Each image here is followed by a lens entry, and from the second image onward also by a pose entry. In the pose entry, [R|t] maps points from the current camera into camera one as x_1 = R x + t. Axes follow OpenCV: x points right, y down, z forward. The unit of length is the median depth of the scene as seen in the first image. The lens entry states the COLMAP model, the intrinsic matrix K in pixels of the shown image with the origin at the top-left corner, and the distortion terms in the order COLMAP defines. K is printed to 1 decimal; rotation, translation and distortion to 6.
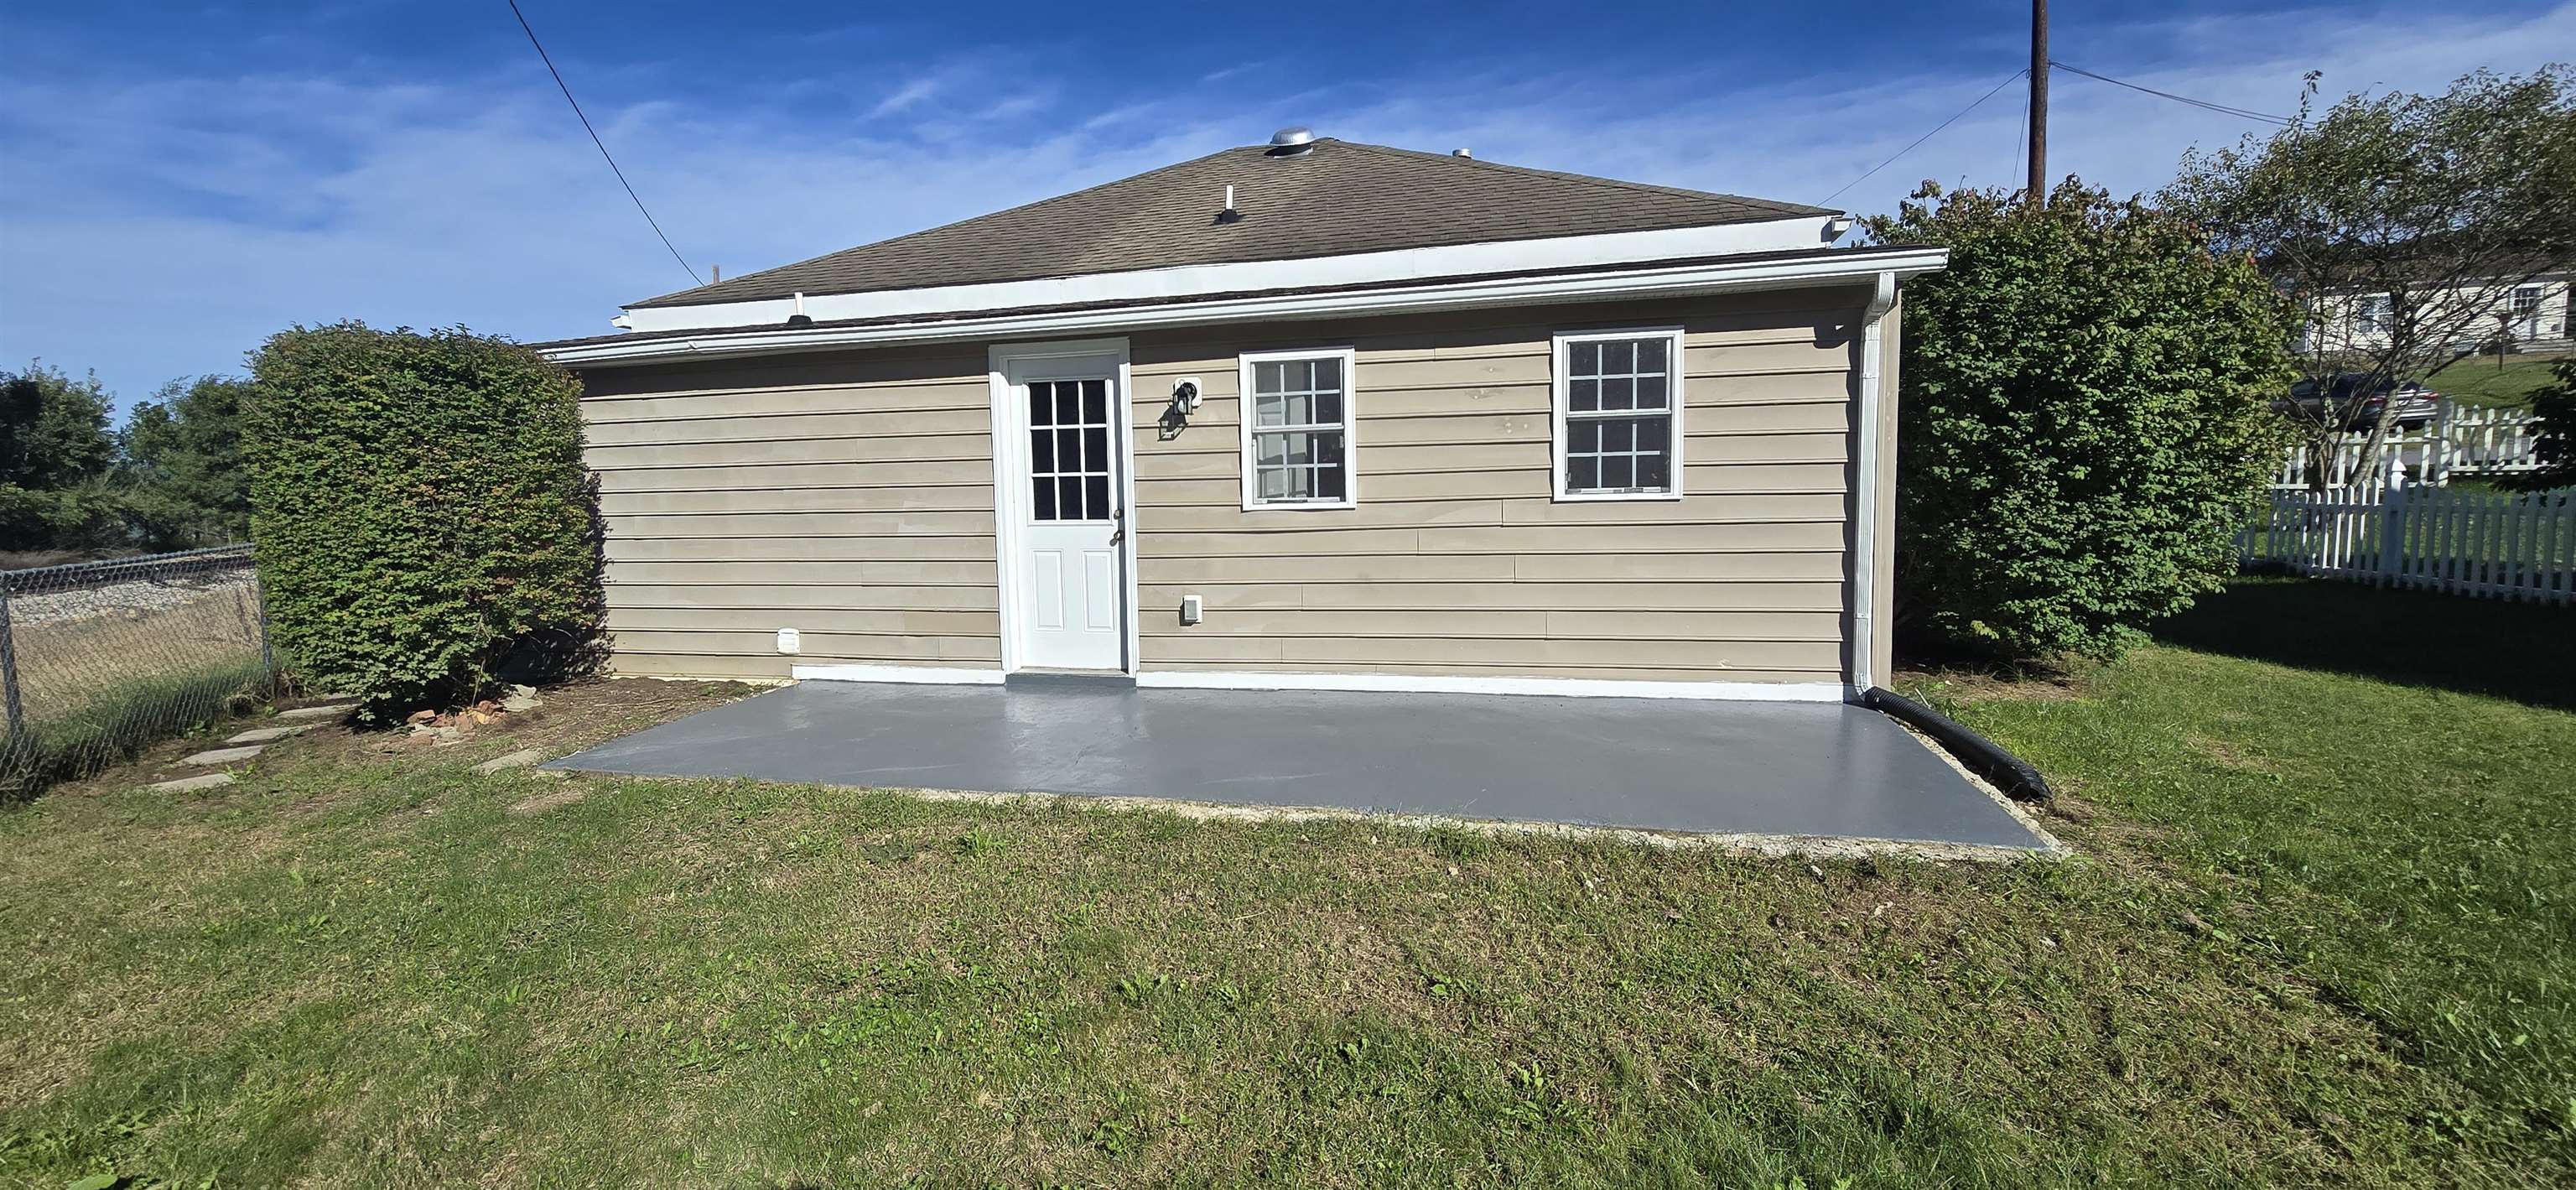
lens RADIAL K [[1045.4, 0, 1275.1], [0, 1045.4, 579.8], [0, 0, 1]] dist [-0.010945, -0.000139]
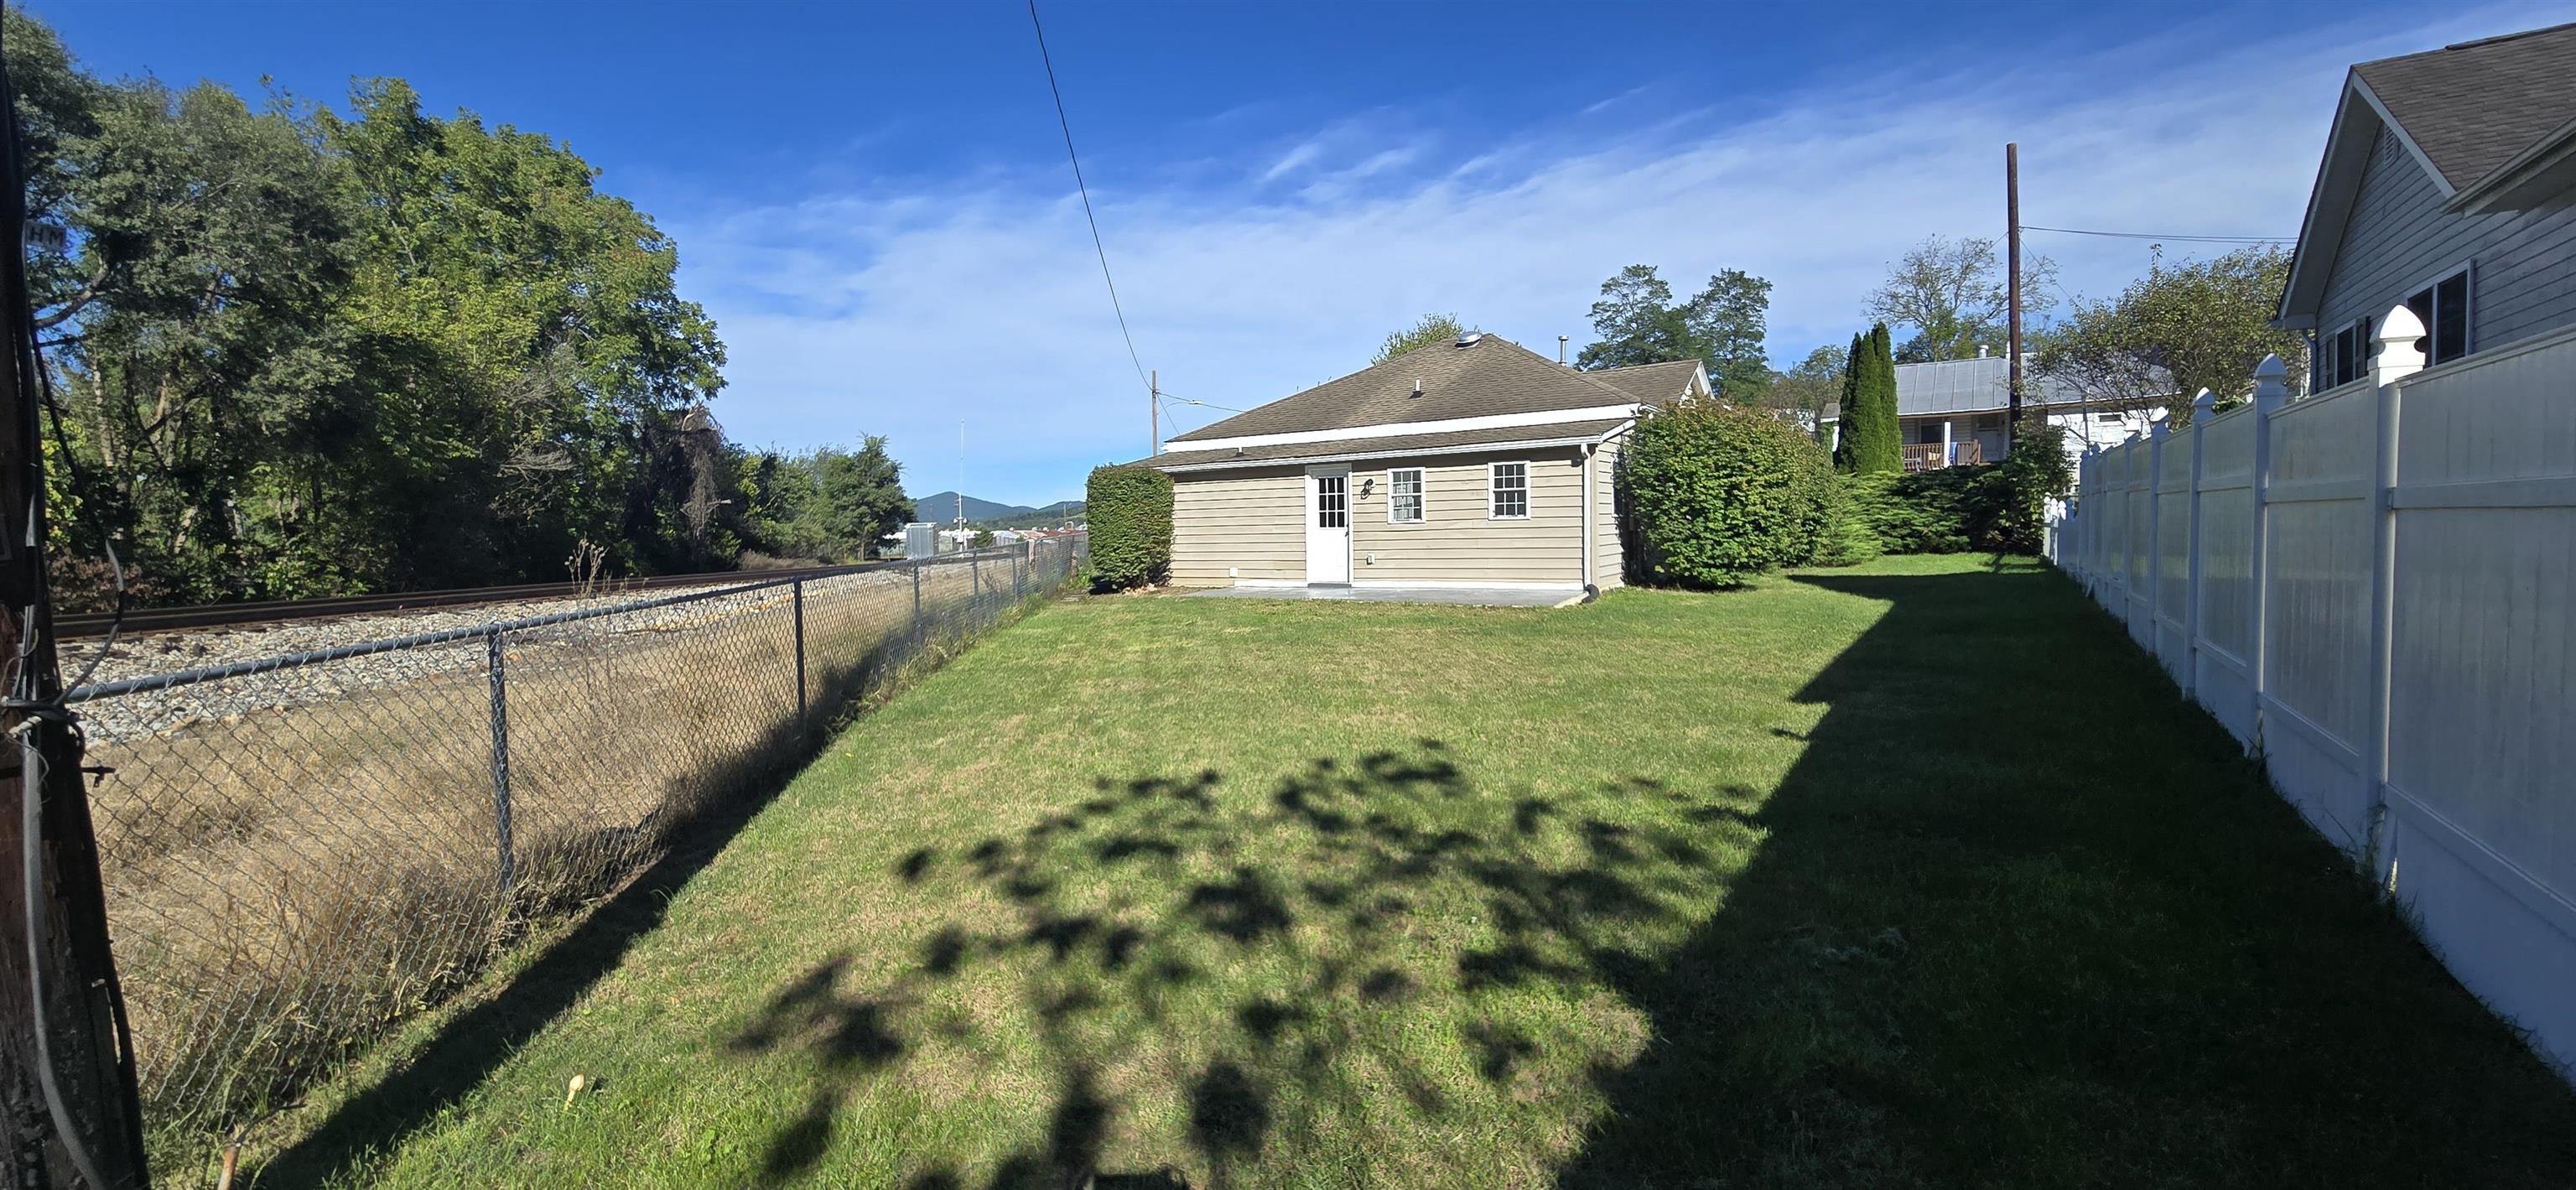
lens RADIAL K [[1045.4, 0, 1292.9], [0, 1045.4, 588.5], [0, 0, 1]] dist [-0.010945, -0.000139]
pose [[0.946156, 0.021452, -0.323000, 0.612753], [-0.030522, 0.999268, -0.023043, 0.173450], [0.322269, 0.031661, 0.946118, -1.669985]]
